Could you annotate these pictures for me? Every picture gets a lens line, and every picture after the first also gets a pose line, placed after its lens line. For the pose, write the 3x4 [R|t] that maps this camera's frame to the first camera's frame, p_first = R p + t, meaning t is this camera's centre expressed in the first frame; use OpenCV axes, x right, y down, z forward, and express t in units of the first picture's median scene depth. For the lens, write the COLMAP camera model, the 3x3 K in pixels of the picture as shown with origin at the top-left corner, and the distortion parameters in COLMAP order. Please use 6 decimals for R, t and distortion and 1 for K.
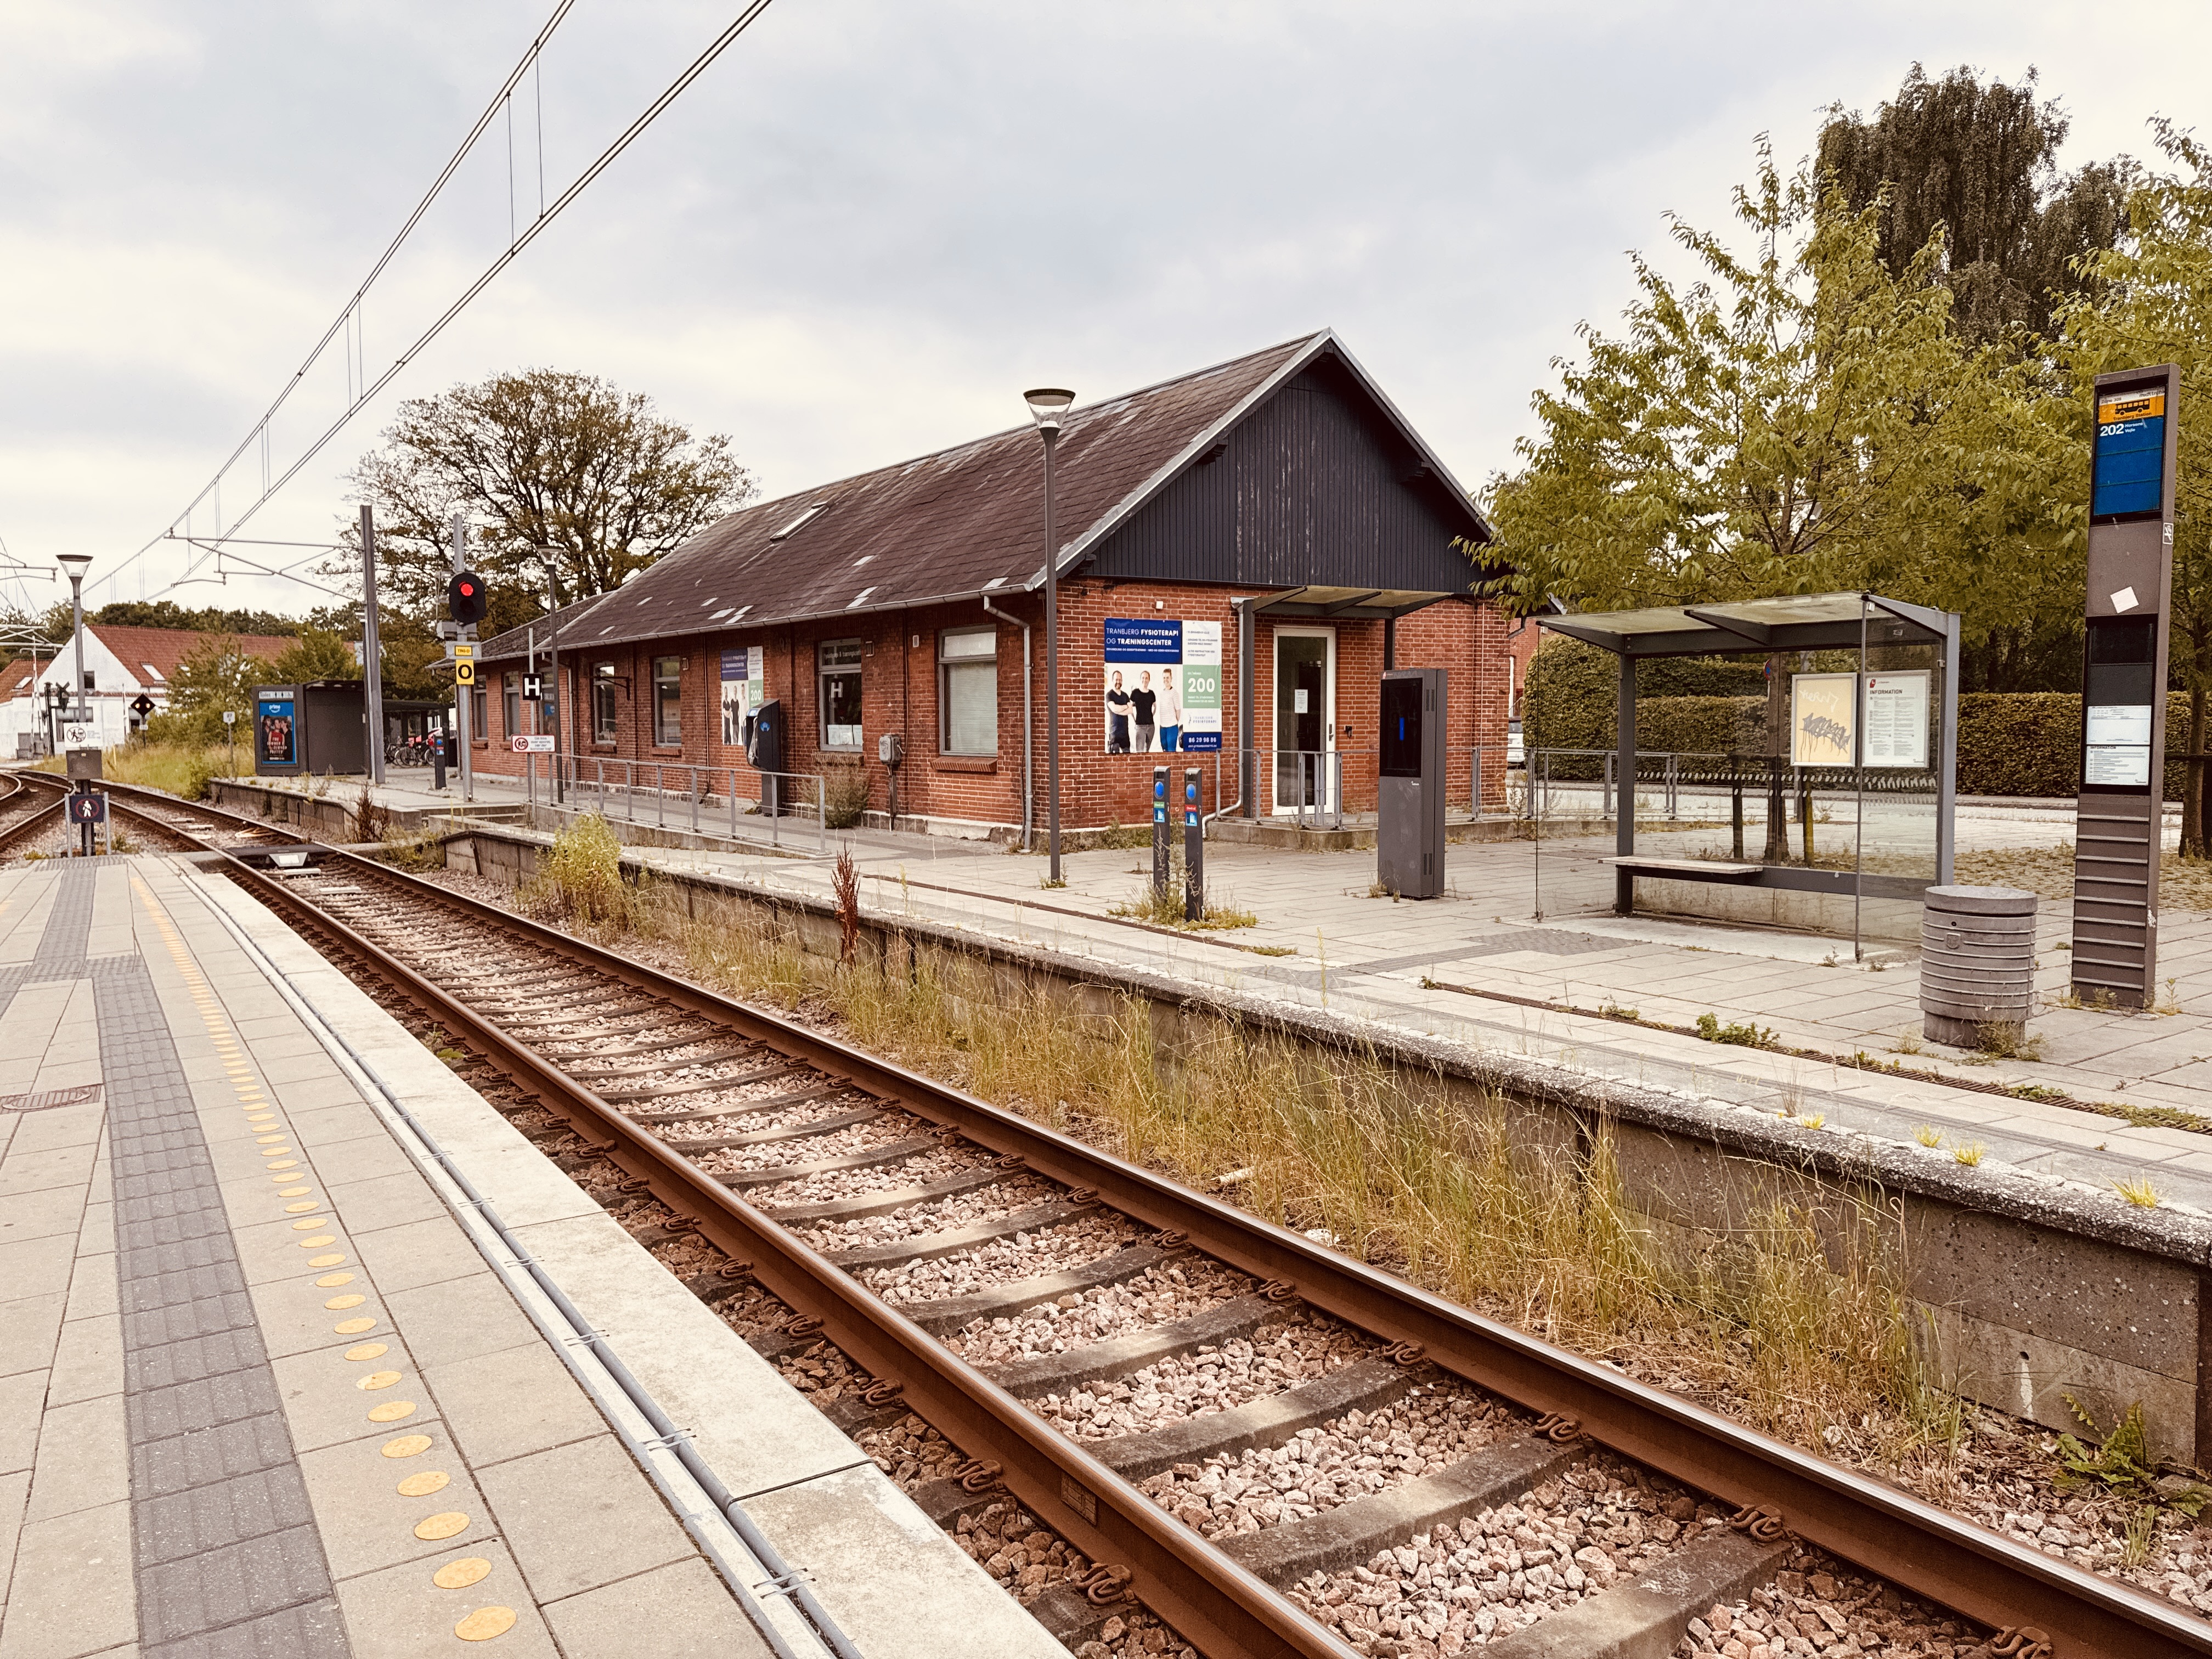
lens RADIAL K [[1565.5, 0, 1147.9], [0, 1565.5, 832.4], [0, 0, 1]] dist [0.057282, -0.054772]
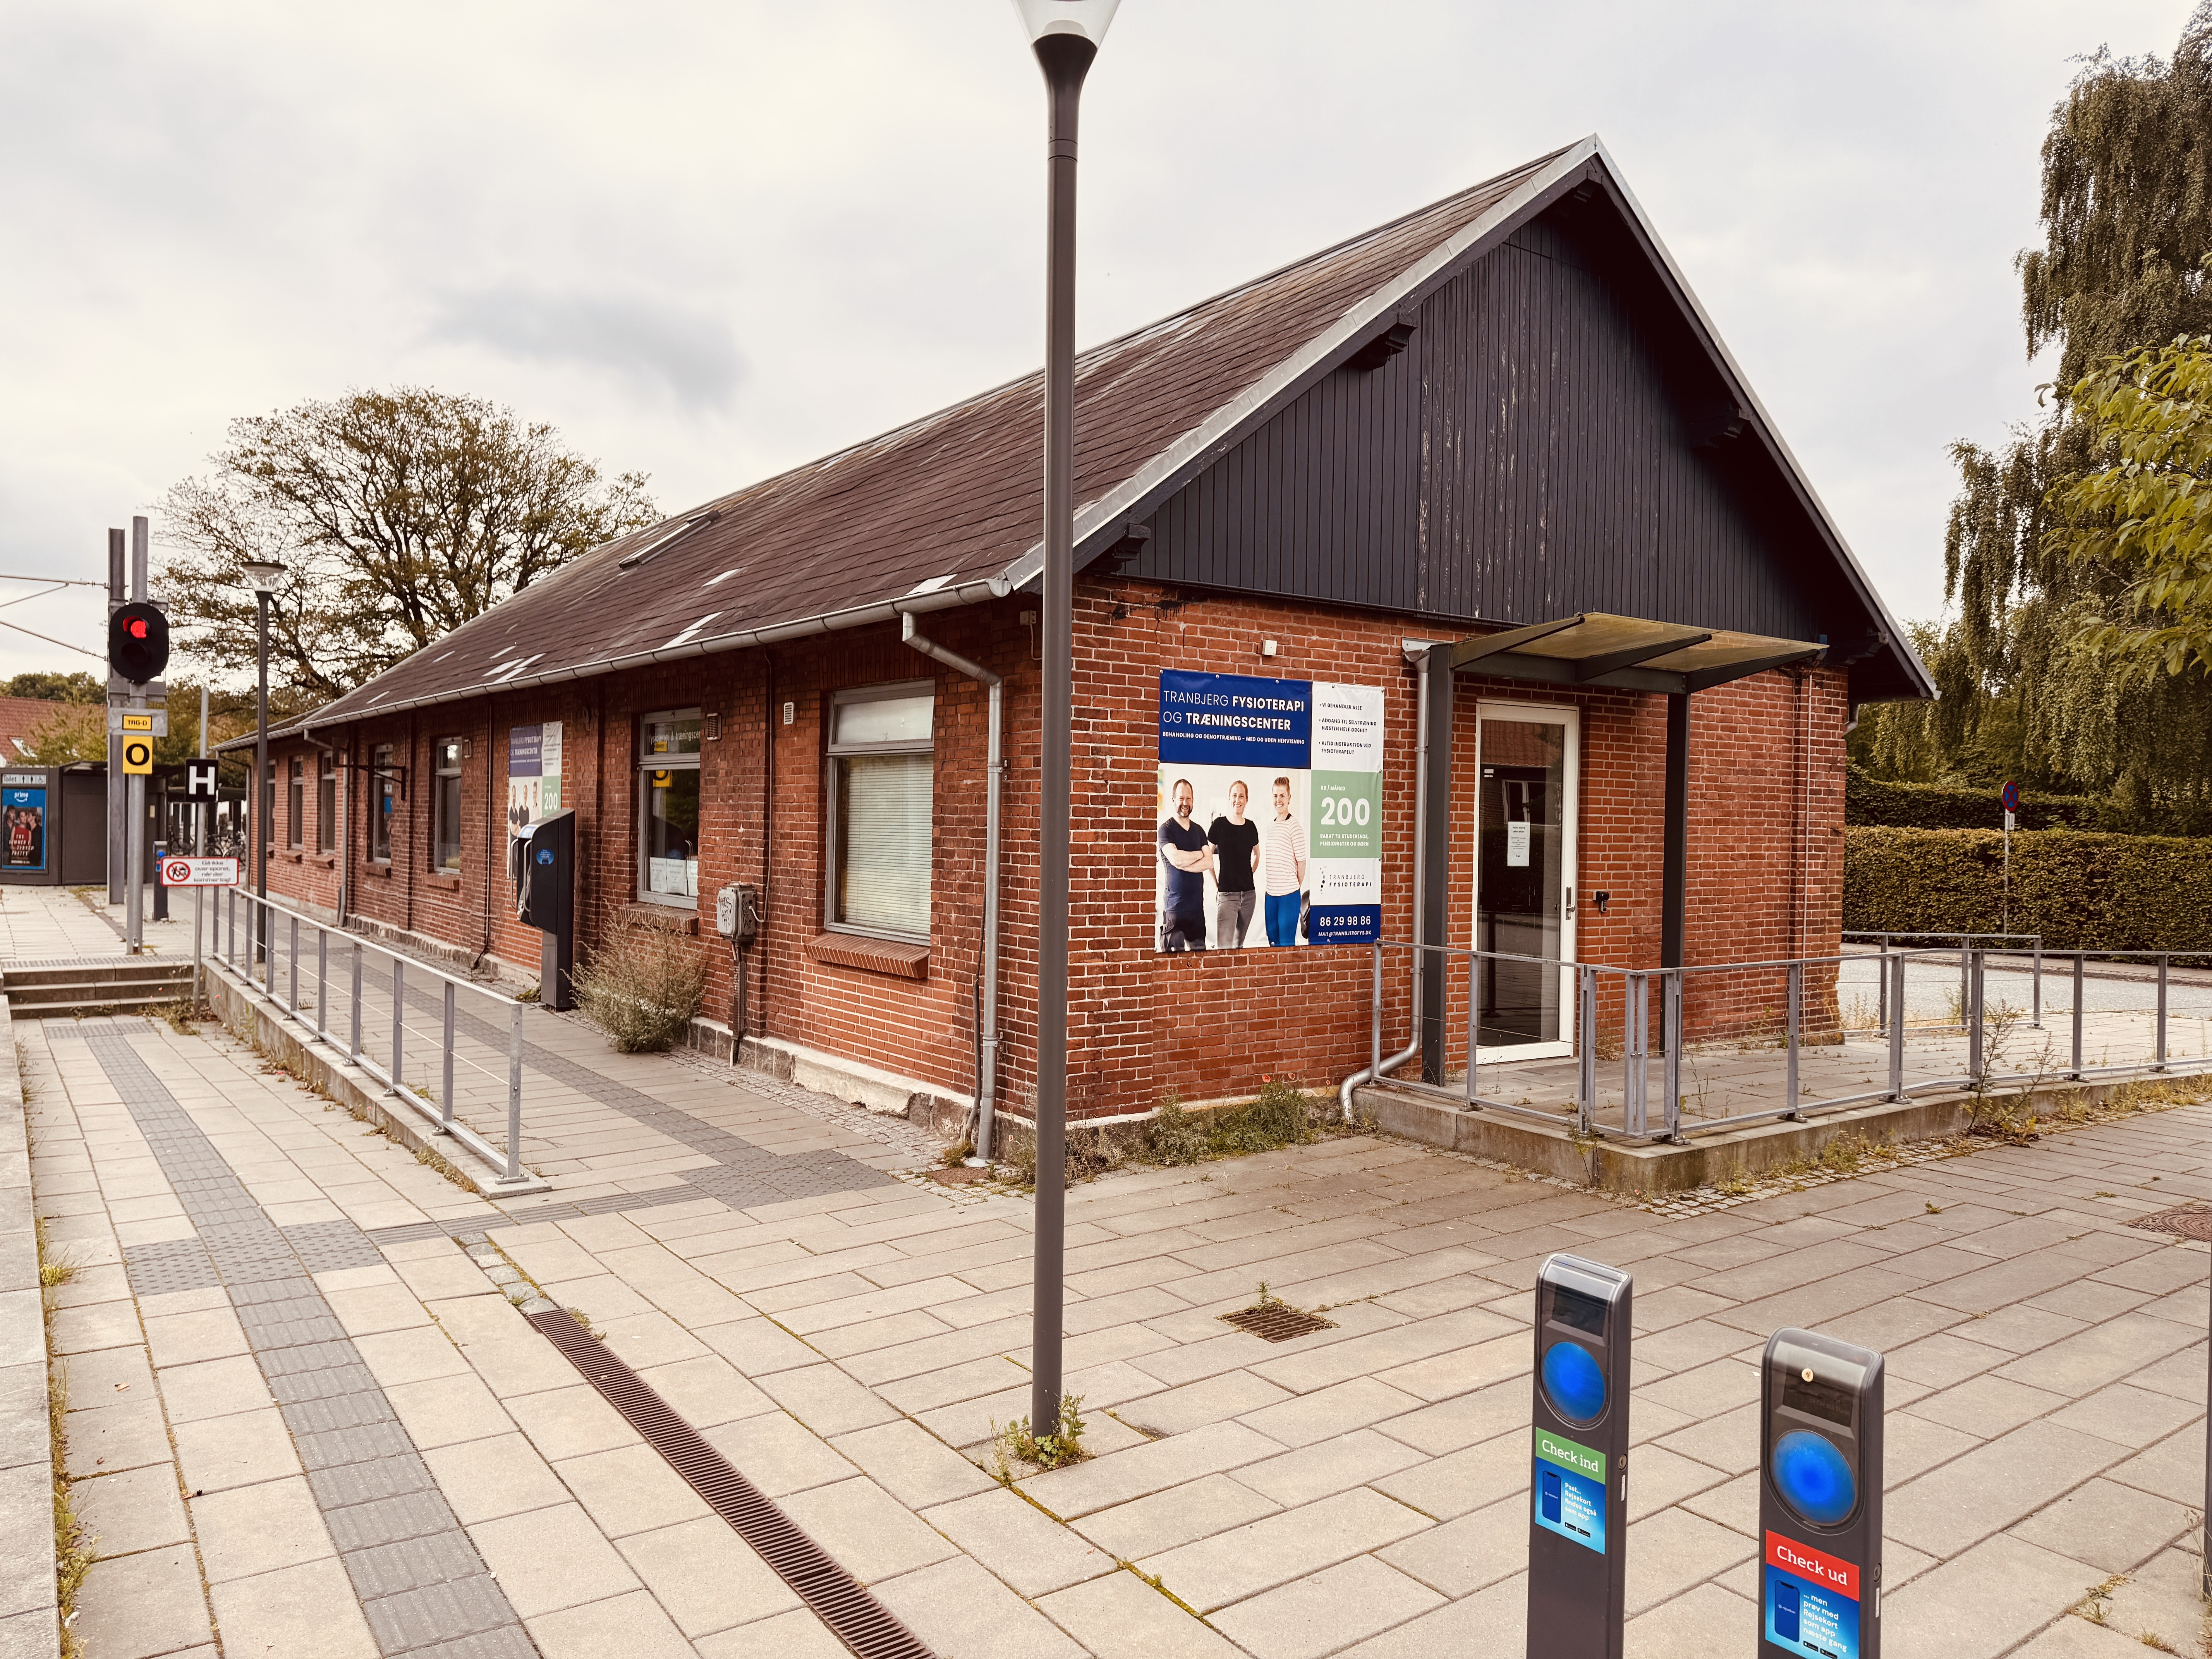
lens RADIAL K [[1565.5, 0, 1164.1], [0, 1565.5, 846.3], [0, 0, 1]] dist [0.057282, -0.054772]
pose [[0.999485, 0.023159, 0.022203, -0.032520], [-0.021892, 0.998209, -0.055673, -0.051582], [-0.023453, 0.055158, 0.998202, 0.482709]]
